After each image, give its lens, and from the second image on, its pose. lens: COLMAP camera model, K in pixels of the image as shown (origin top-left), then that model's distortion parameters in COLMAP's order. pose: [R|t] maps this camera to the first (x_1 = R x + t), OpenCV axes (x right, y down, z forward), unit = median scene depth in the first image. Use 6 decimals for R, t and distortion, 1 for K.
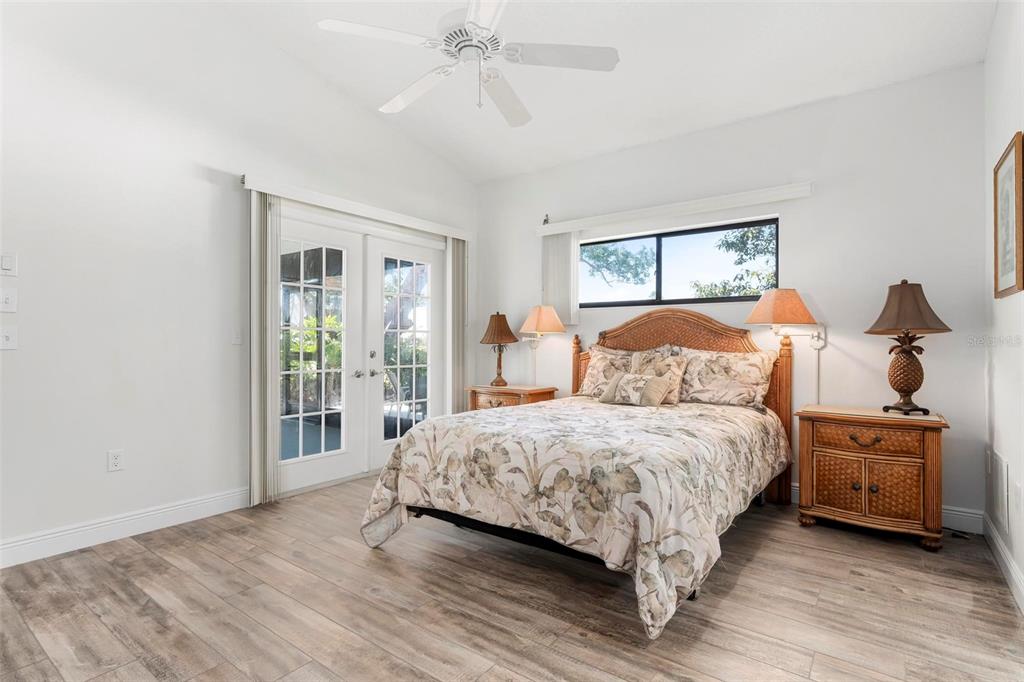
lens RADIAL K [[503.3, 0, 510.8], [0, 503.3, 341.4], [0, 0, 1]] dist [0.001154, 0.000147]
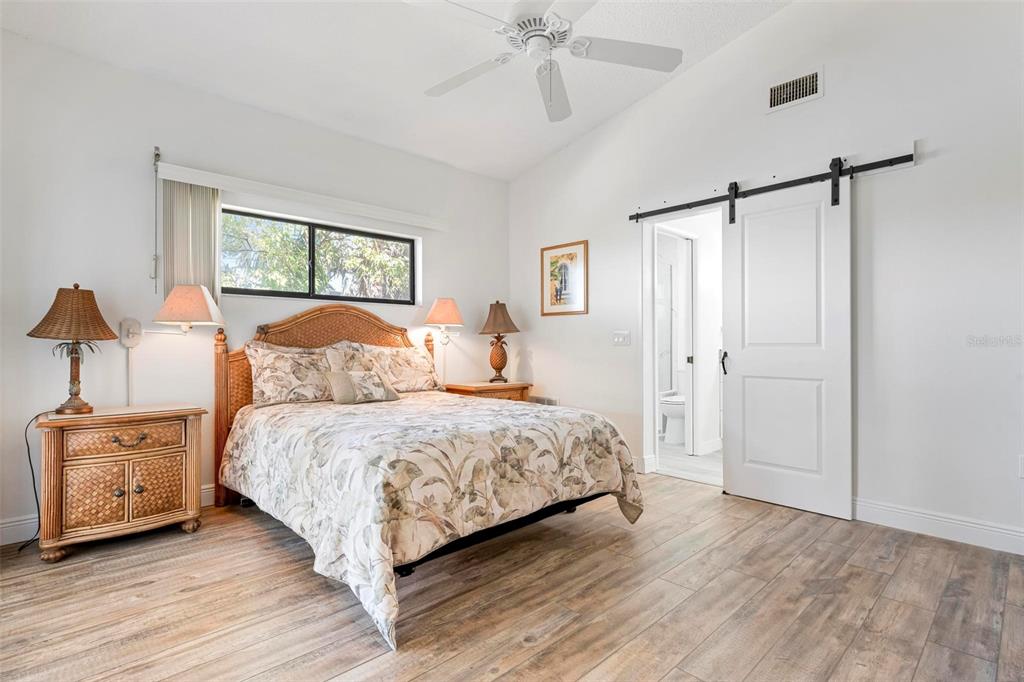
lens RADIAL K [[503.3, 0, 510.8], [0, 503.3, 341.4], [0, 0, 1]] dist [0.001154, 0.000147]
pose [[0.162719, 0.003270, 0.986667, -0.954759], [0.002147, 0.999991, -0.003668, 0.017857], [-0.986670, 0.002716, 0.162711, 0.798874]]
